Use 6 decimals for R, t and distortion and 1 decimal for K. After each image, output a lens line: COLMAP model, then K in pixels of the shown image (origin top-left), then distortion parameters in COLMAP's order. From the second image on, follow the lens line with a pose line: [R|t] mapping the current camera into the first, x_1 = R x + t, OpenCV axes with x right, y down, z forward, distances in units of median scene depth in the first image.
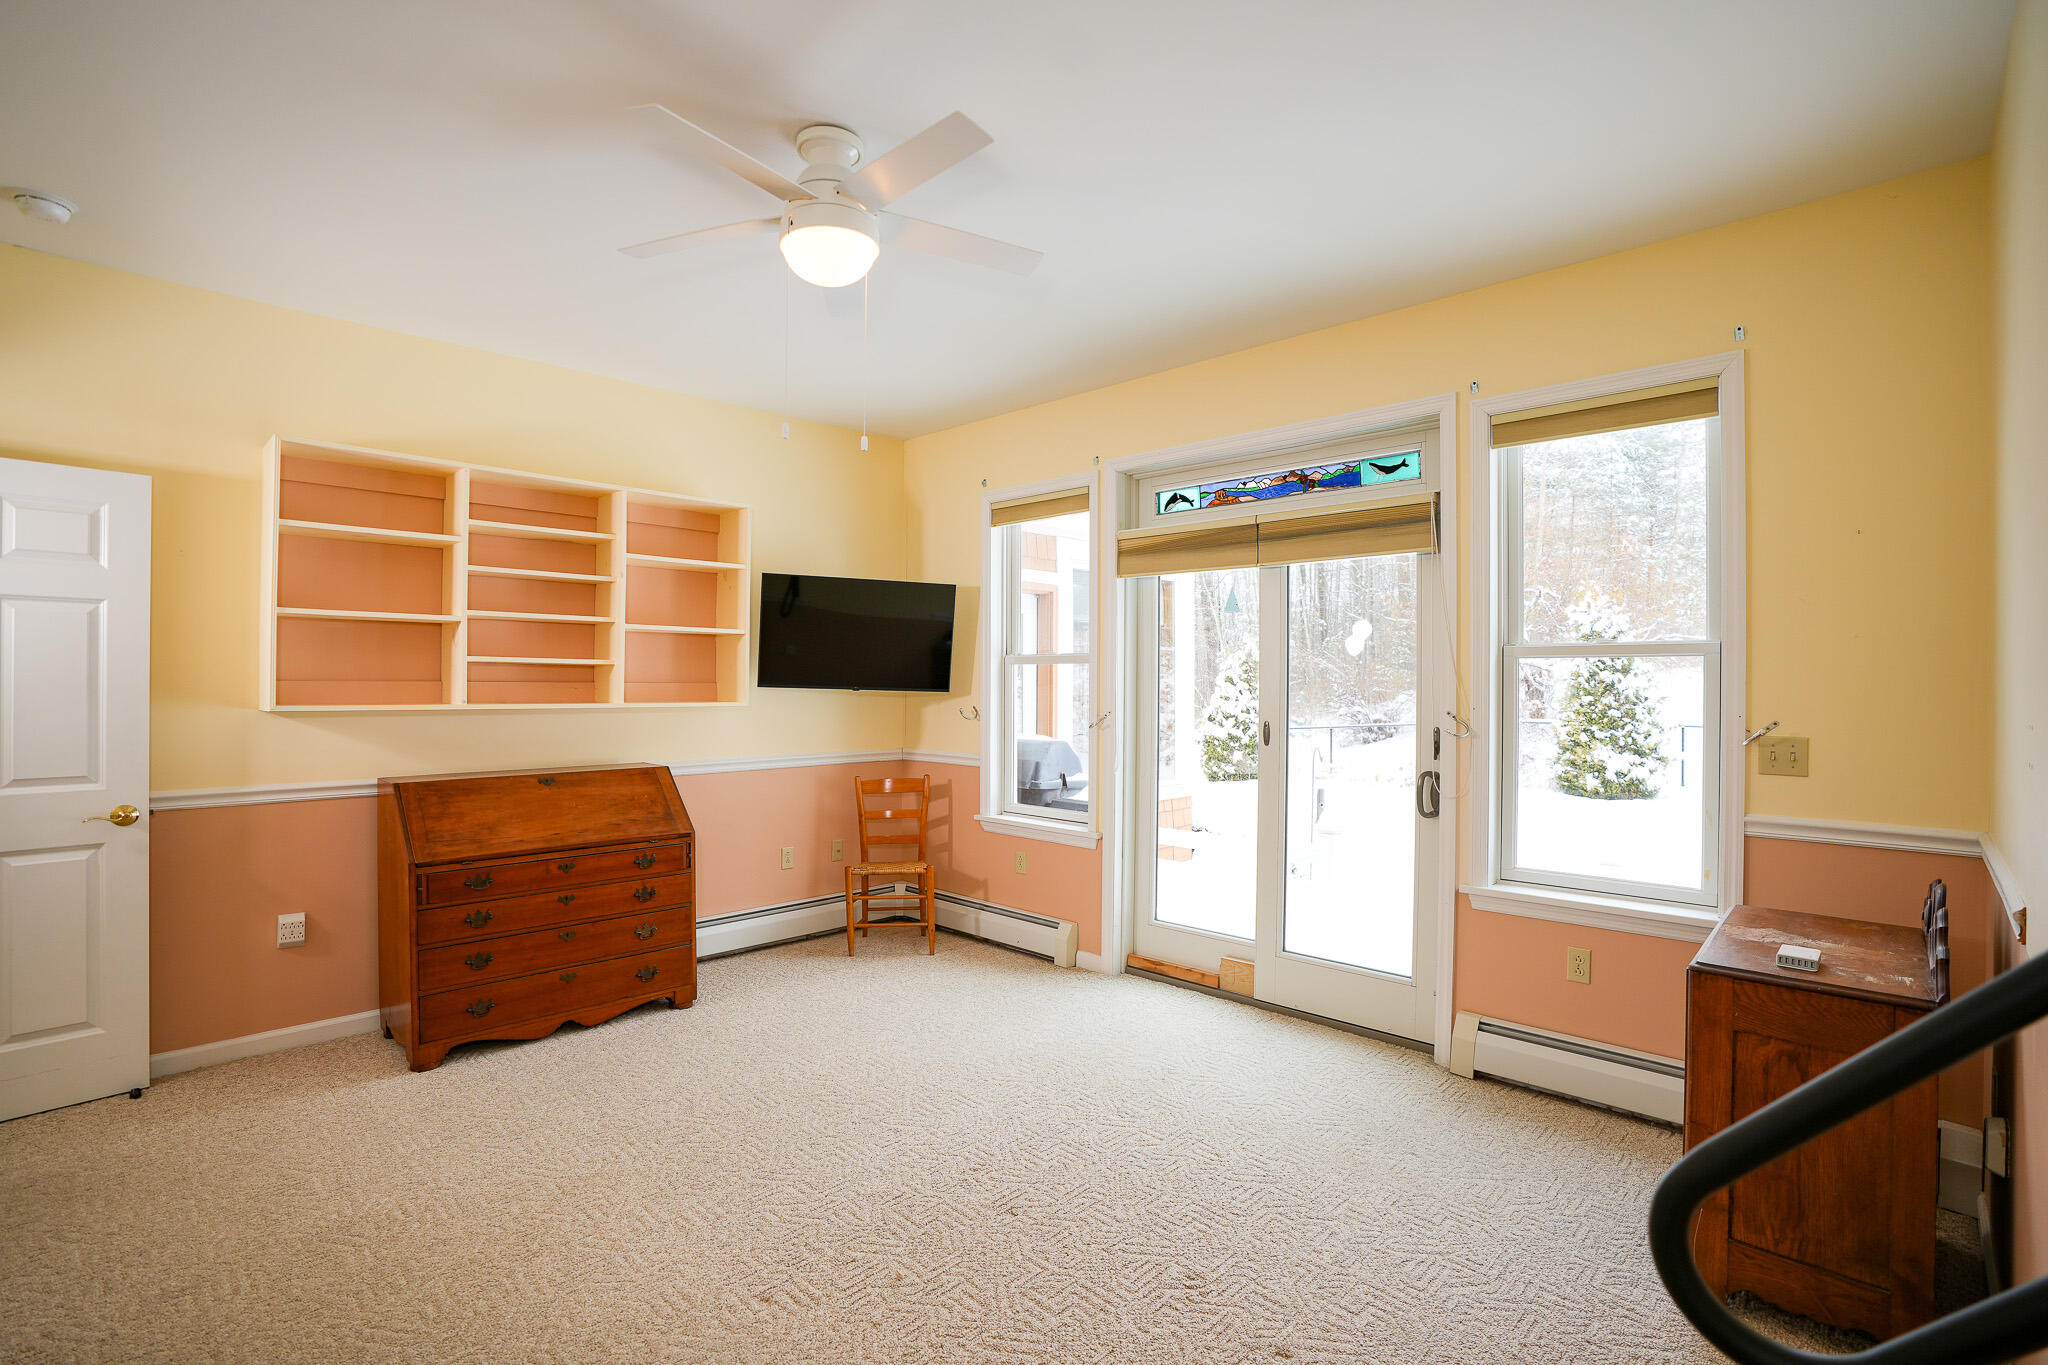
lens RADIAL K [[962.4, 0, 1023.4], [0, 962.4, 675.9], [0, 0, 1]] dist [-0.031479, 0.000236]
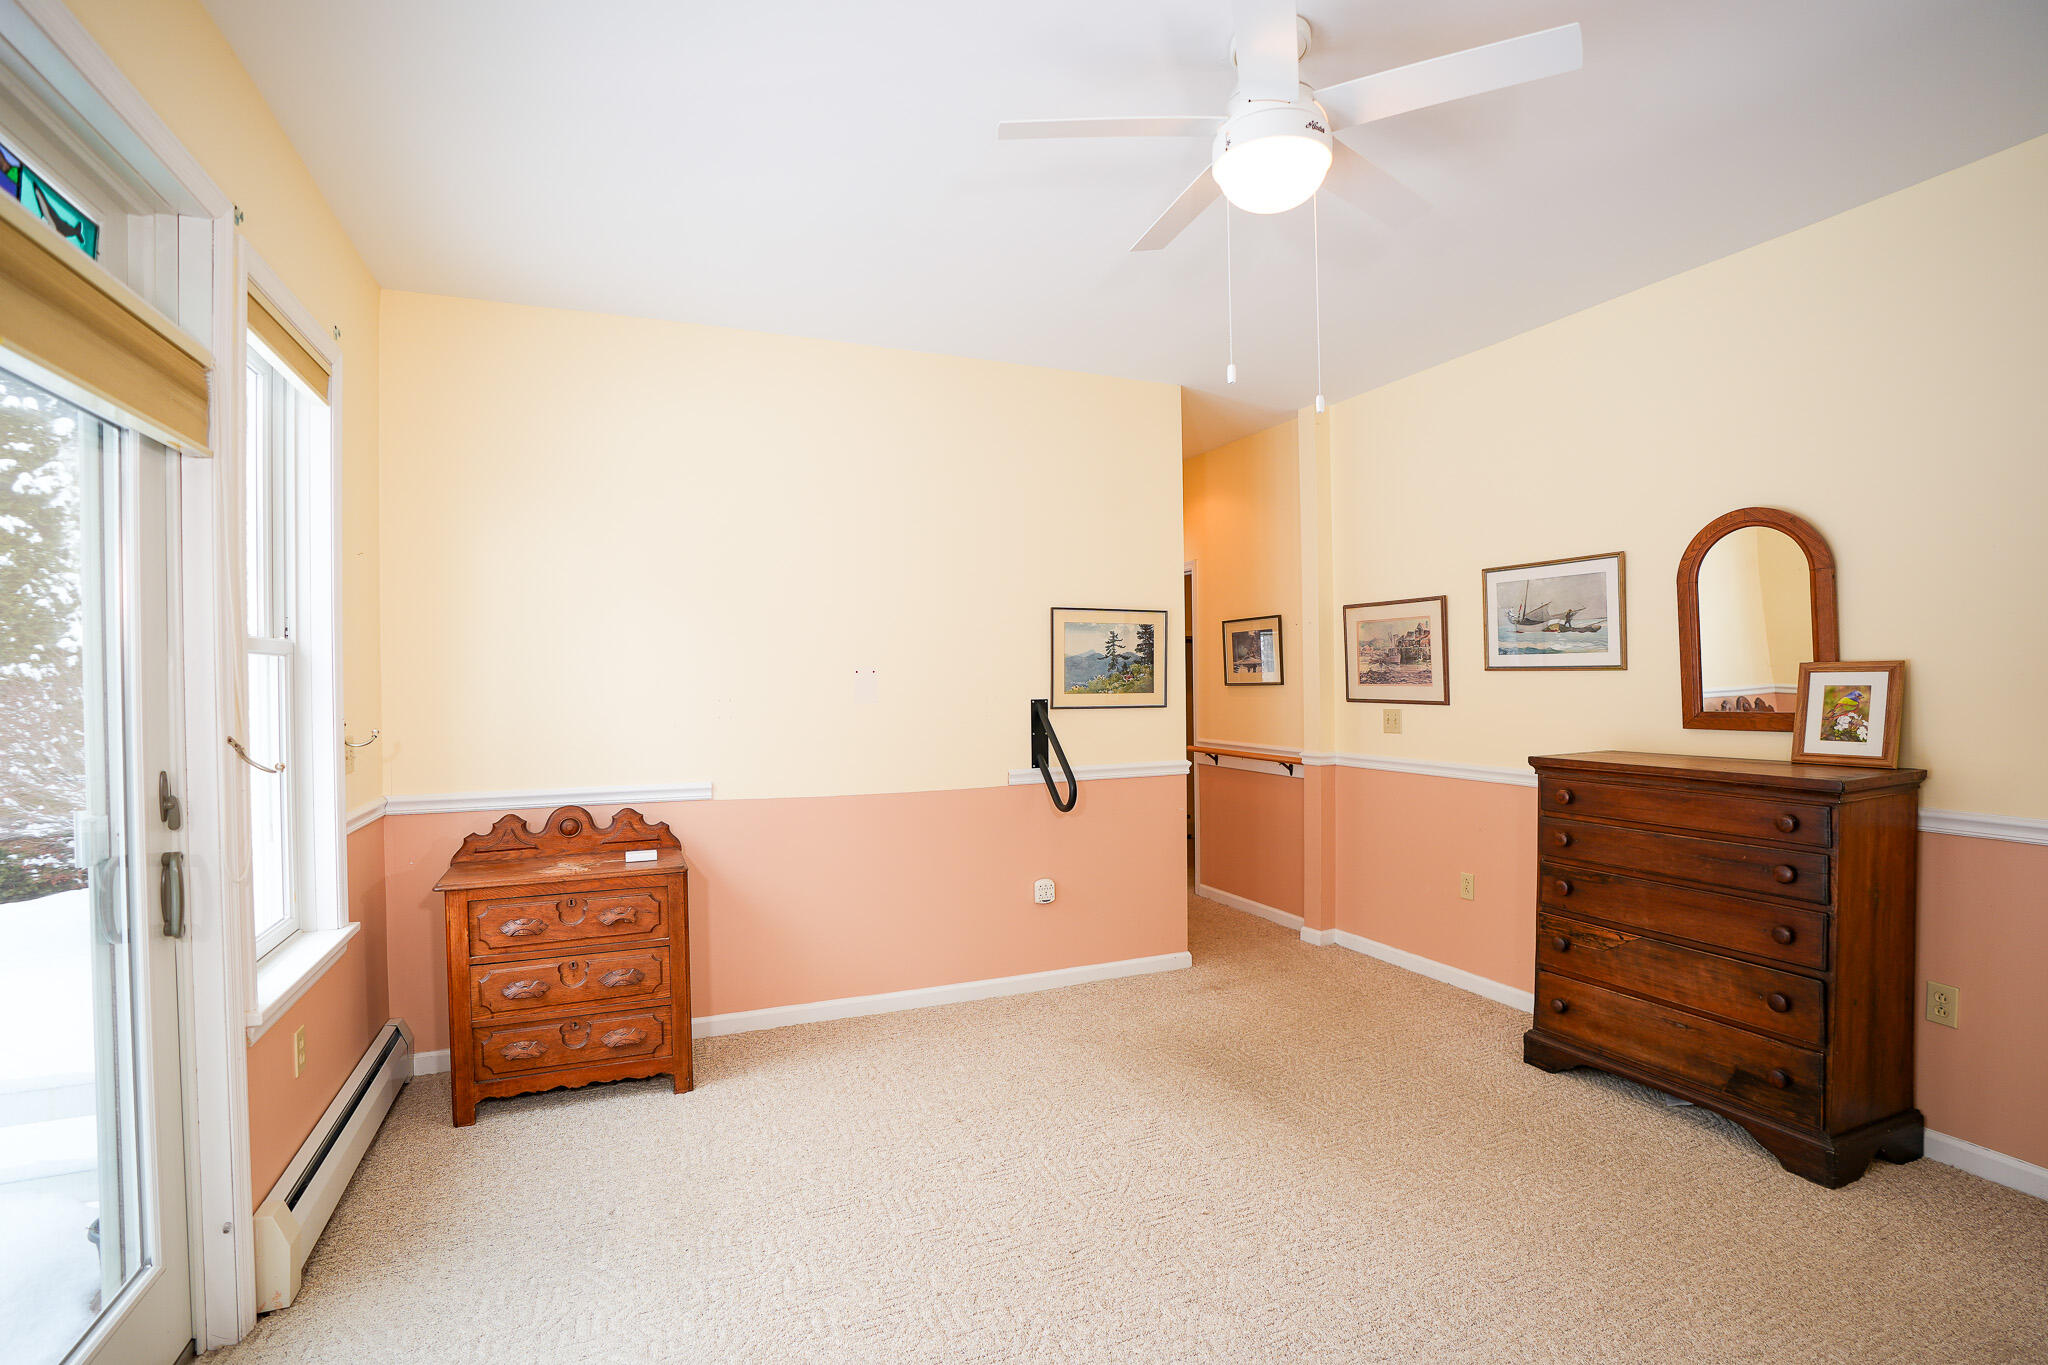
lens RADIAL K [[962.4, 0, 1024.8], [0, 962.4, 681.0], [0, 0, 1]] dist [-0.031479, 0.000236]
pose [[-0.912776, 0.008433, 0.408374, -0.185750], [0.010547, 0.999940, 0.002924, 0.005282], [-0.408324, 0.006976, -0.912810, 1.079379]]
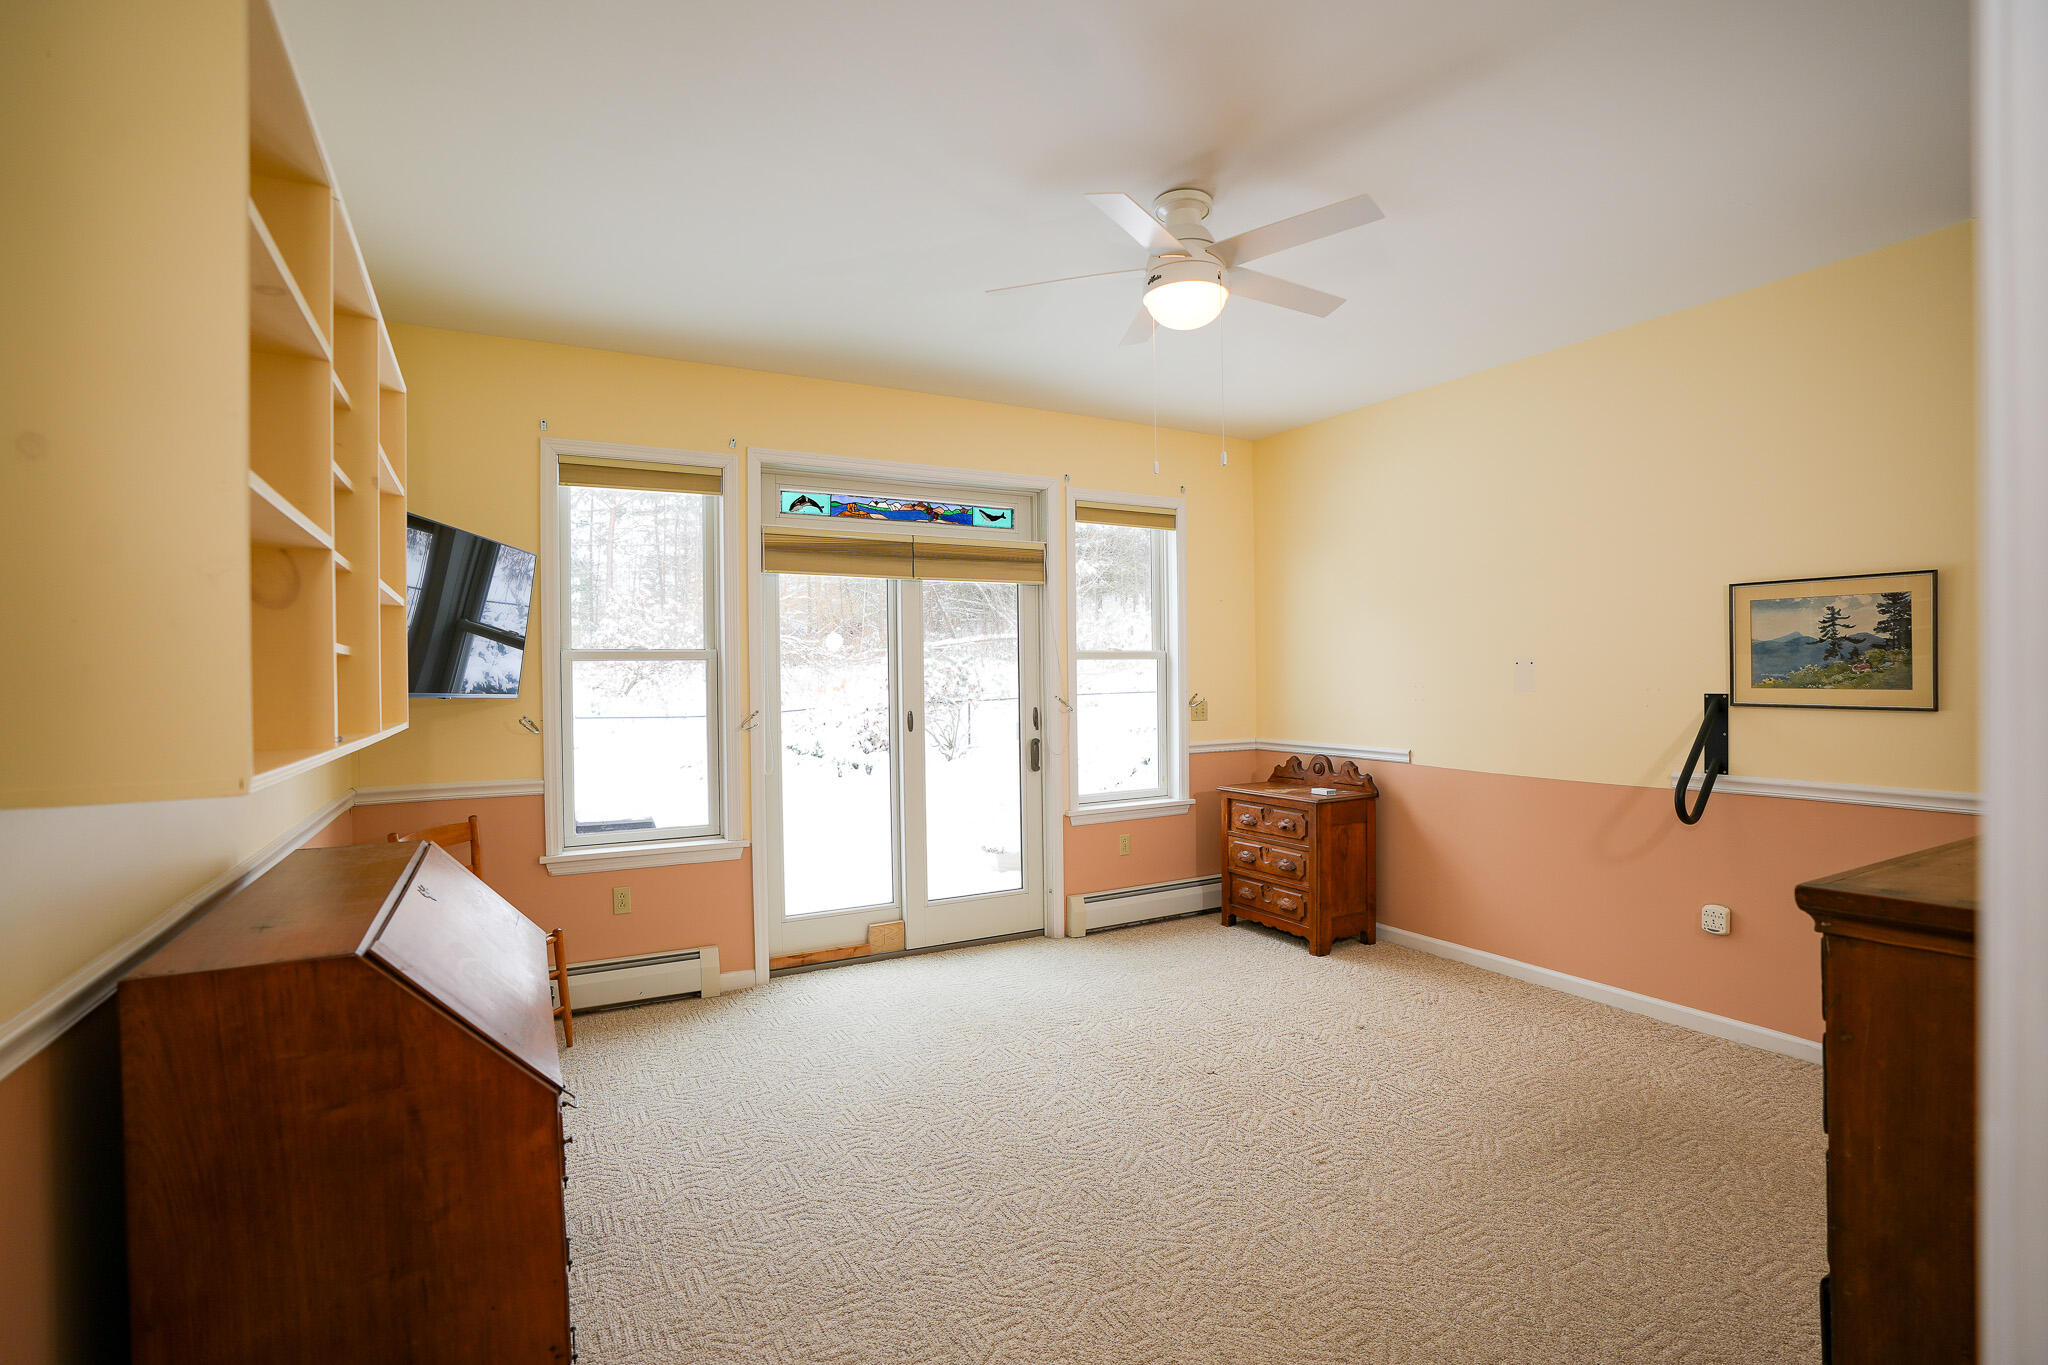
lens RADIAL K [[962.4, 0, 1029.1], [0, 962.4, 679.4], [0, 0, 1]] dist [-0.031479, 0.000236]
pose [[0.296413, -0.008525, 0.955022, -0.779217], [0.011040, 0.999924, 0.005499, 0.003455], [-0.954996, 0.008913, 0.296484, 0.481592]]
